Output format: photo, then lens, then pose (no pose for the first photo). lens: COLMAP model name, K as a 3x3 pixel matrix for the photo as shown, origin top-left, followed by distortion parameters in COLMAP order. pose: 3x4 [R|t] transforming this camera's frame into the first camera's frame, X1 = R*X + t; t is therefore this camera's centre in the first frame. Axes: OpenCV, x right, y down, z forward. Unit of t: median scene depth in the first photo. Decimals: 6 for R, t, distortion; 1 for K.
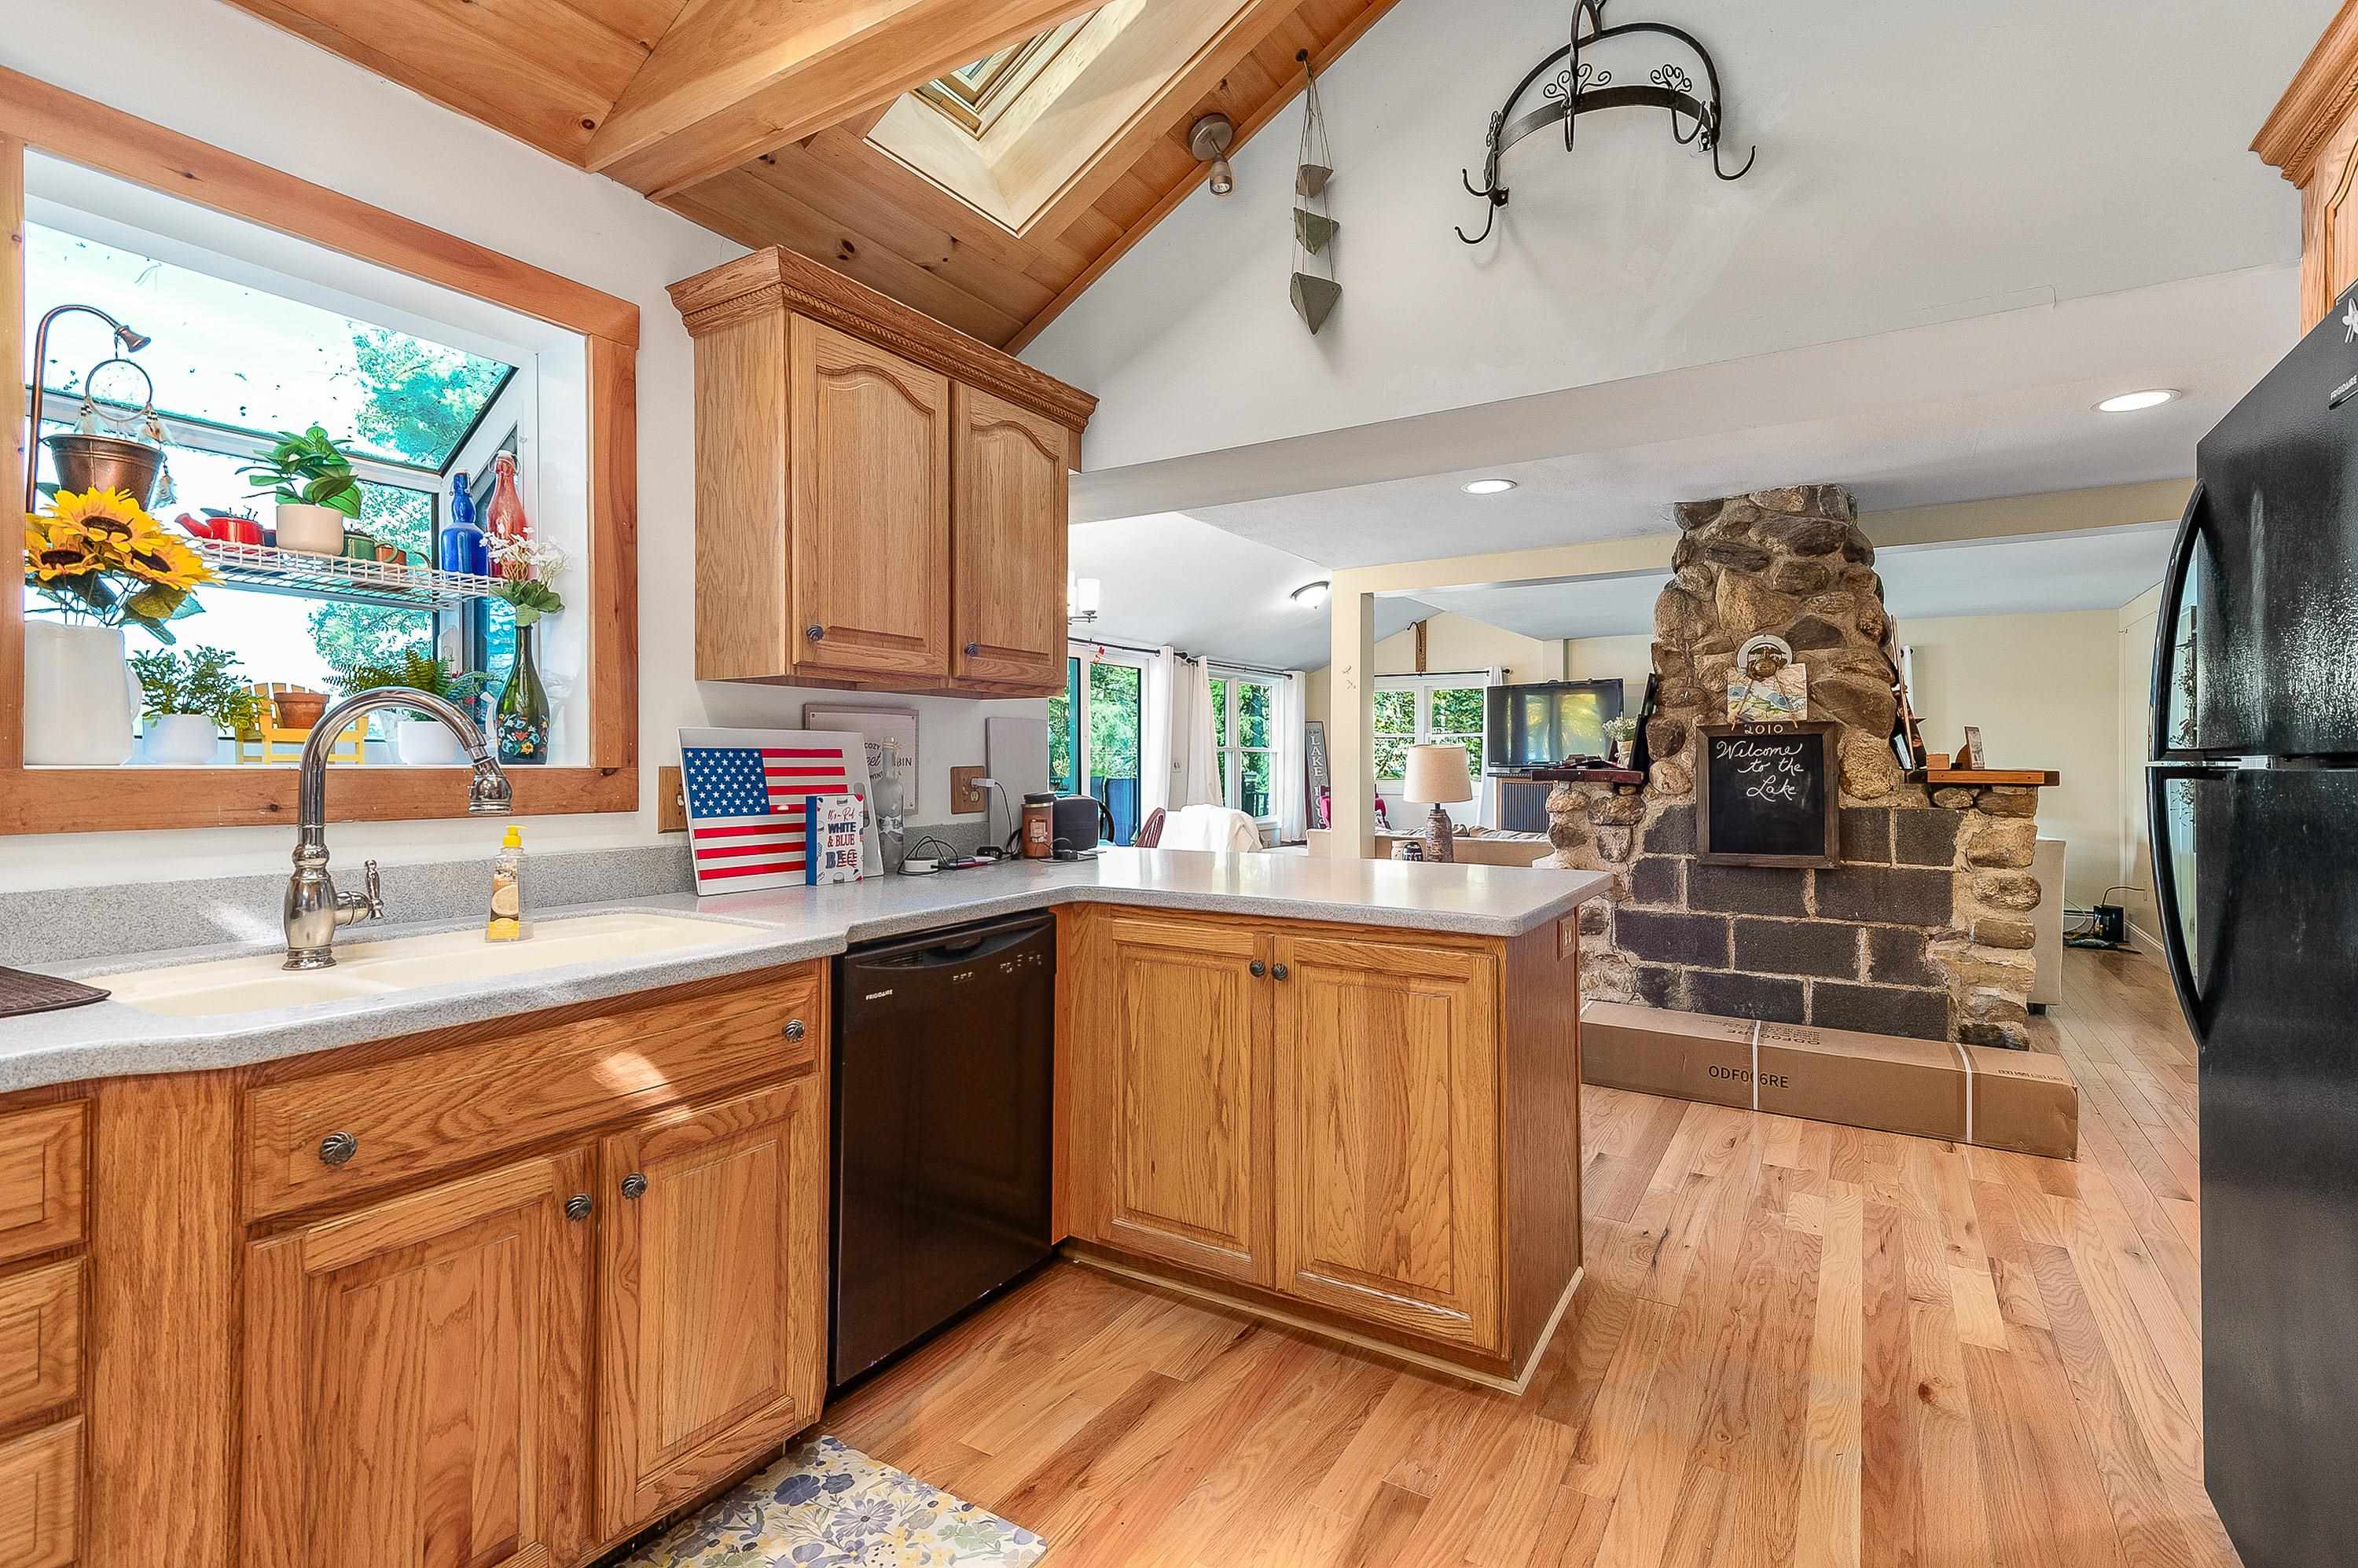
lens RADIAL K [[1094.8, 0, 1178.6], [0, 1094.8, 768.0], [0, 0, 1]] dist [0.012184, -0.000880]
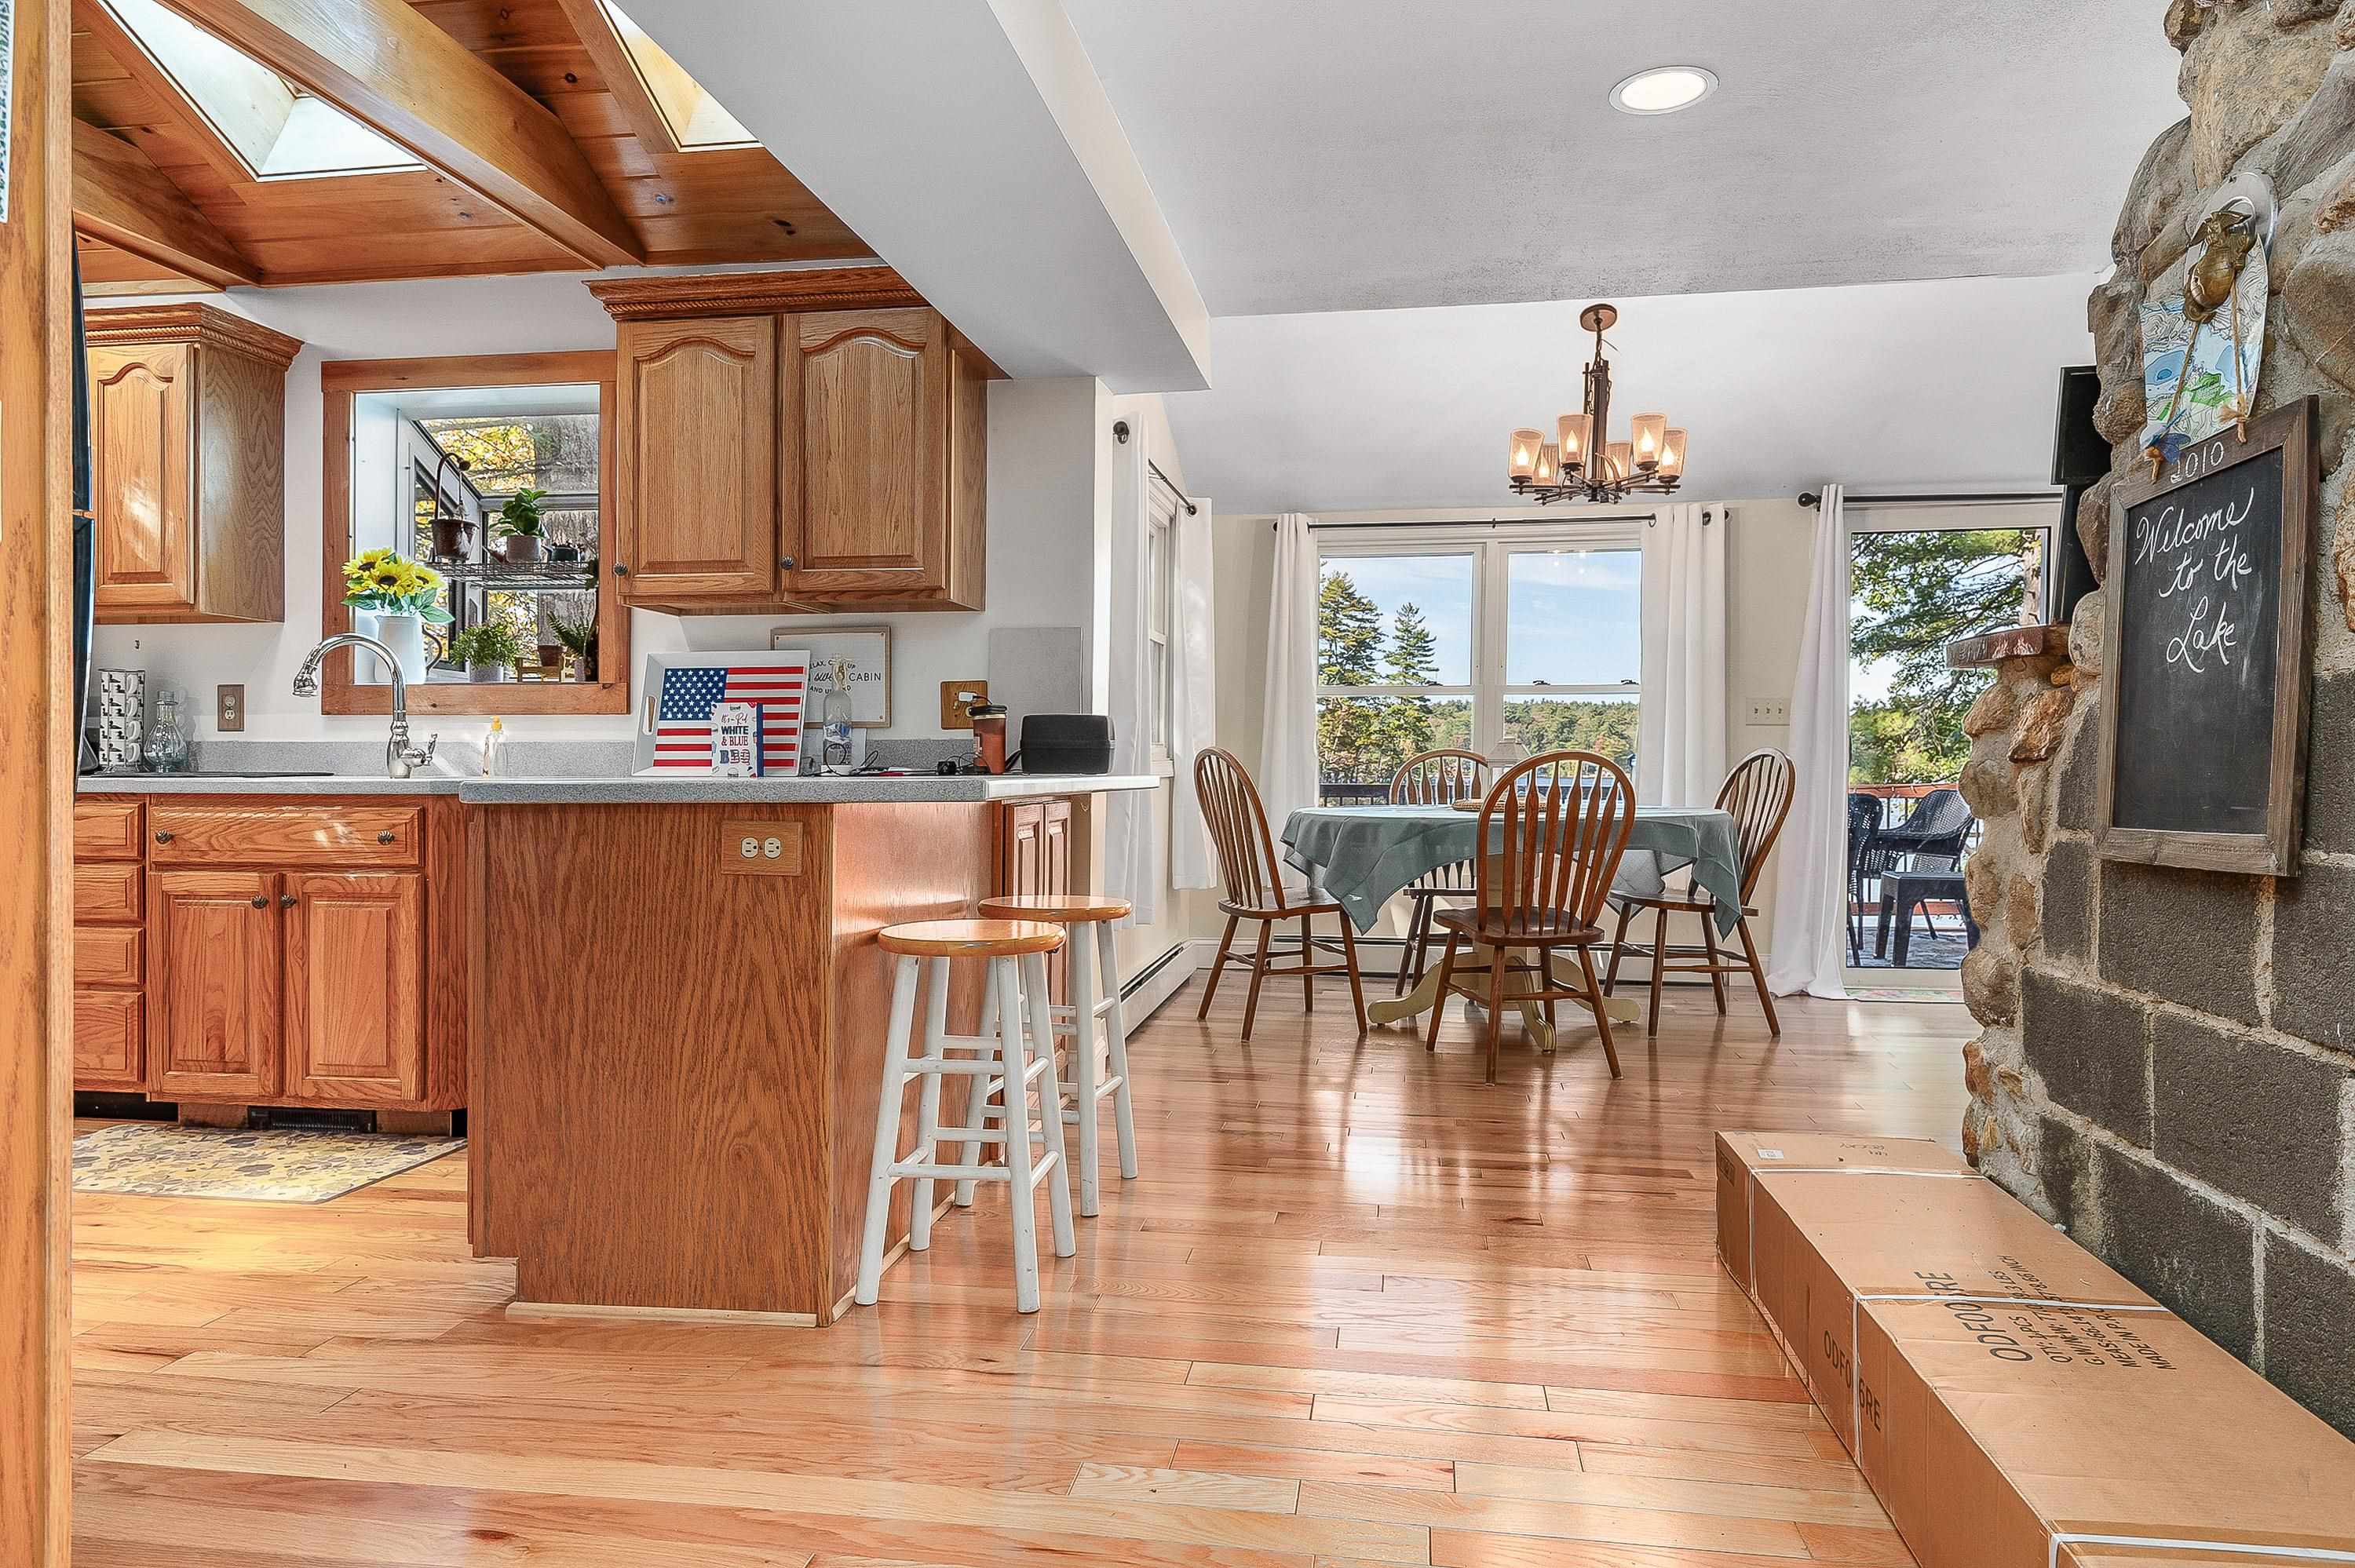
lens RADIAL K [[1440.7, 0, 1180.5], [0, 1440.7, 774.6], [0, 0, 1]] dist [0.027483, -0.007659]
pose [[0.385490, -0.000584, -0.922712, 1.363931], [-0.009198, 0.999948, -0.004475, 0.109333], [0.922666, 0.010212, 0.385465, 0.883211]]
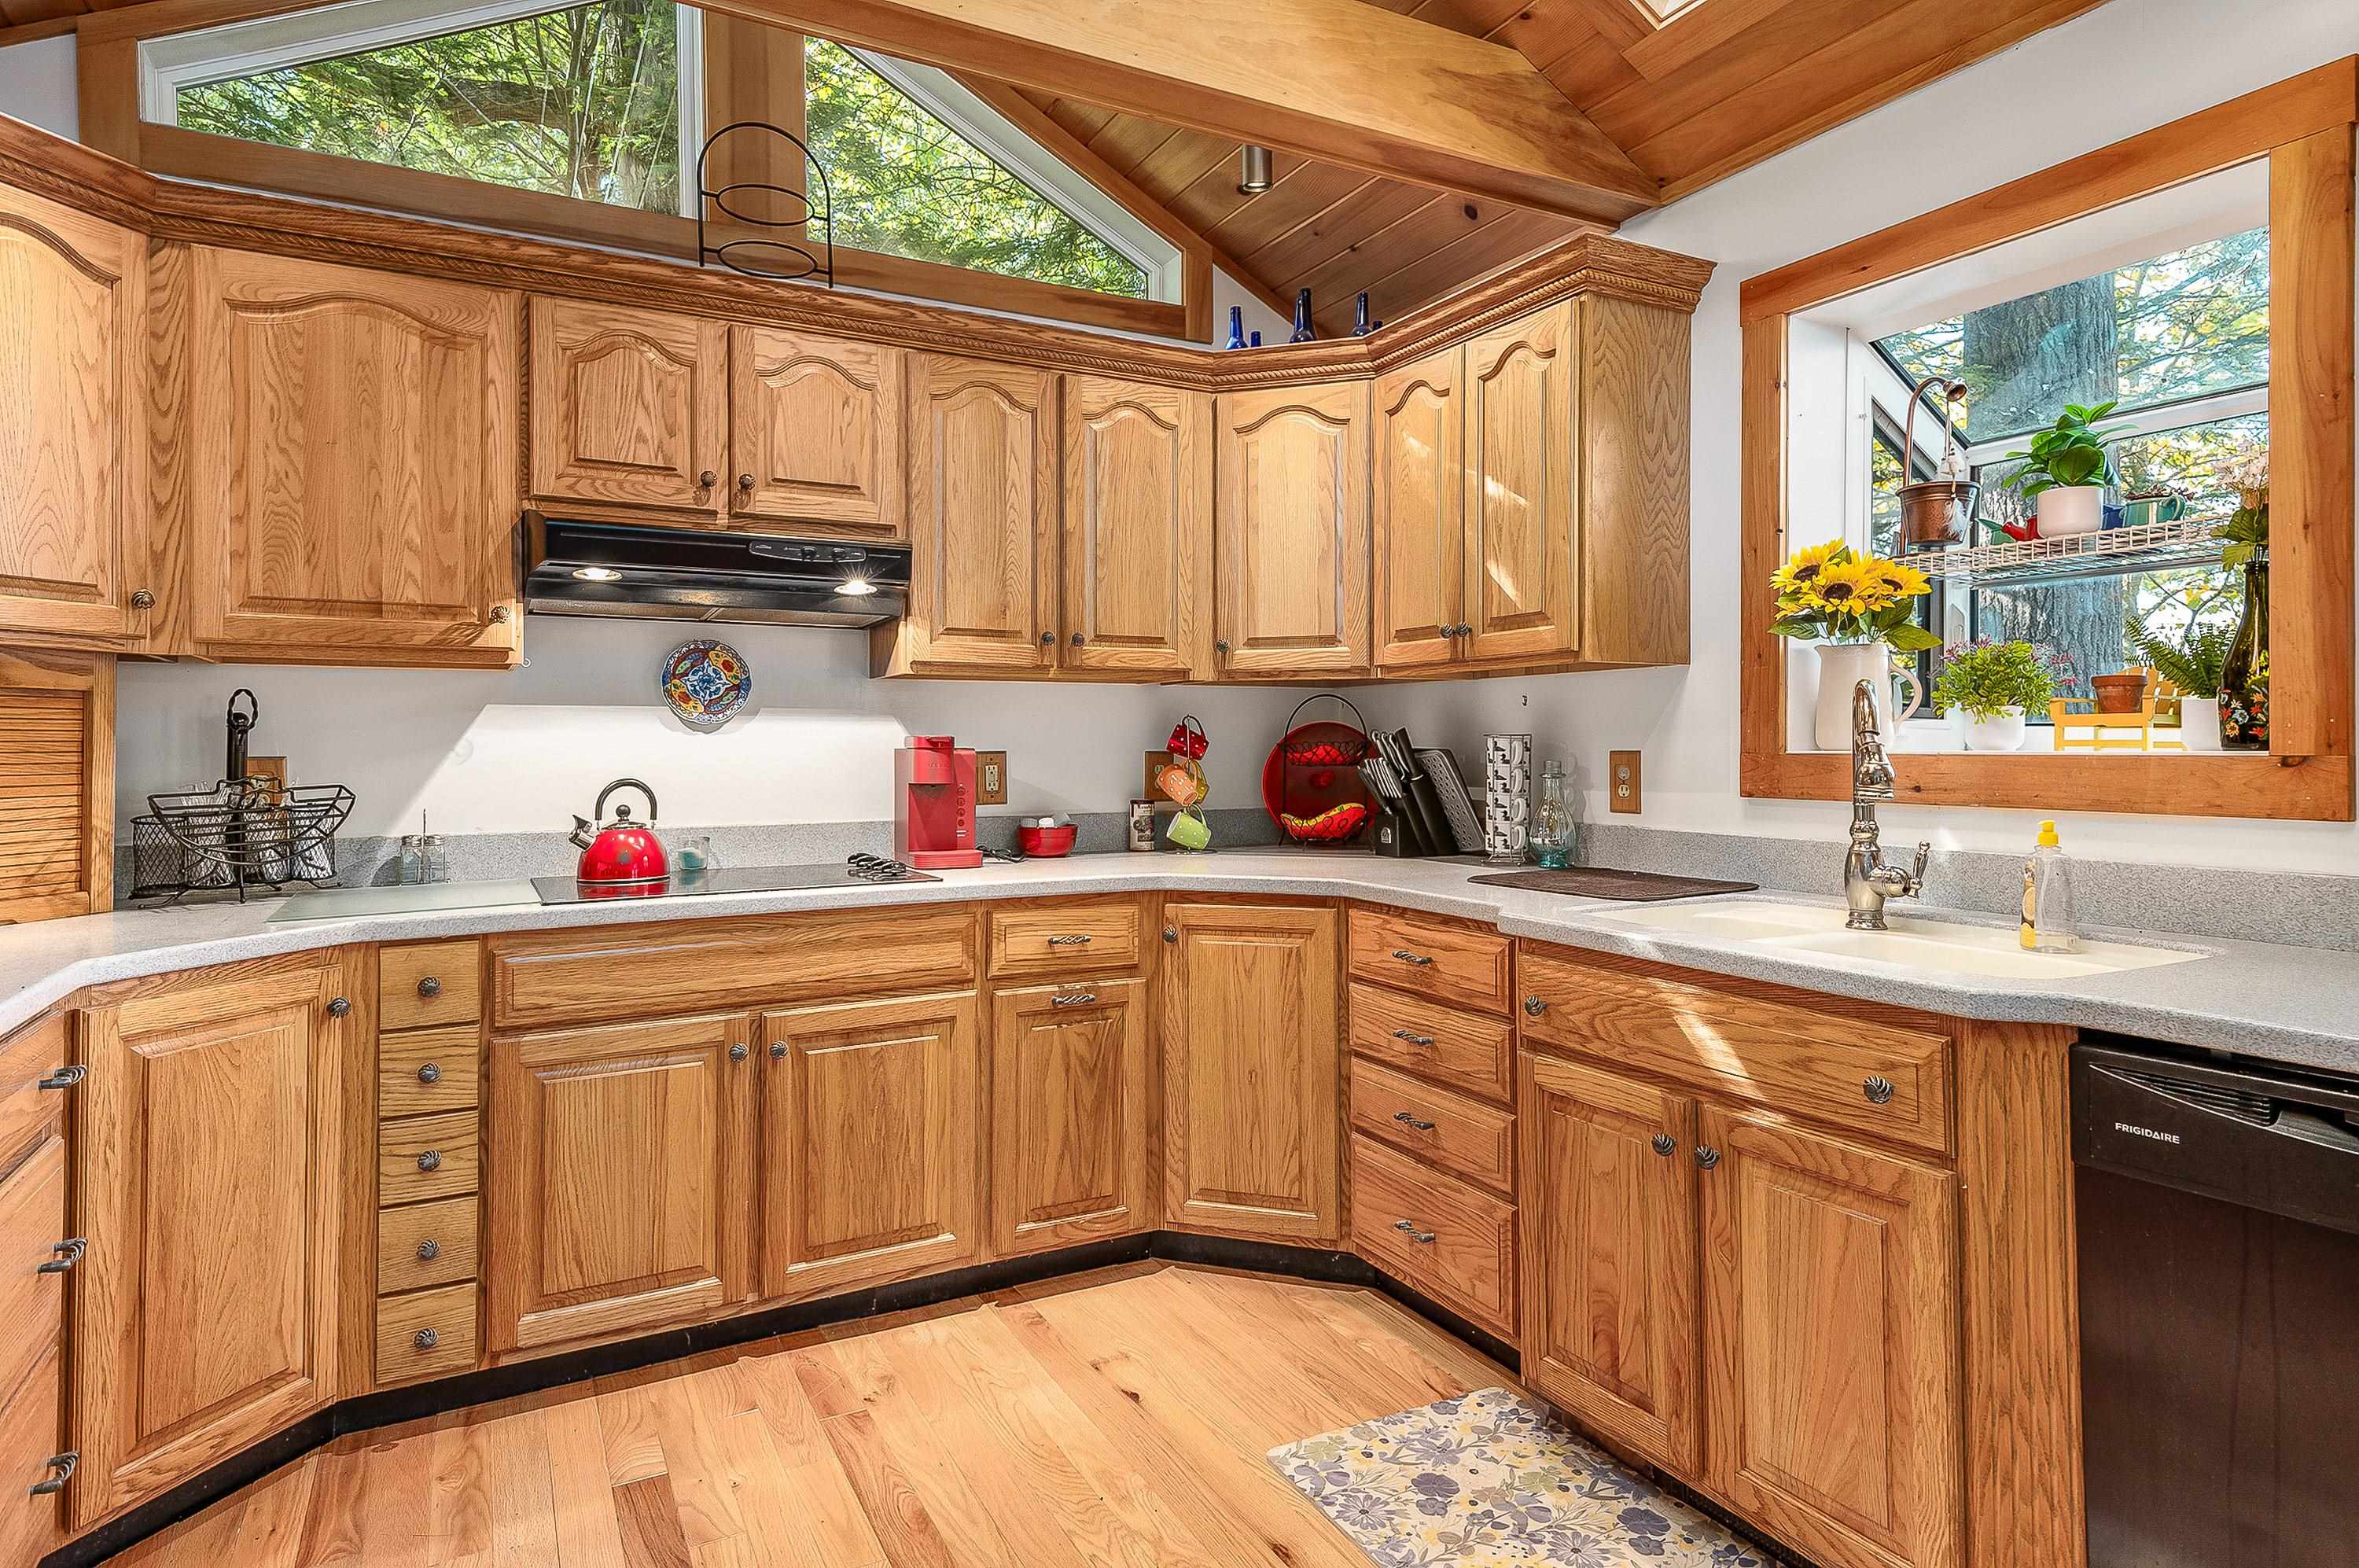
lens RADIAL K [[1300.0, 0, 1178.3], [0, 1300.0, 725.1], [0, 0, 1]] dist [0.023444, -0.006430]
pose [[-0.498968, -0.020107, -0.866387, 0.503925], [-0.010465, 0.999798, -0.017176, 0.002013], [0.866557, 0.000496, -0.499078, 0.736263]]
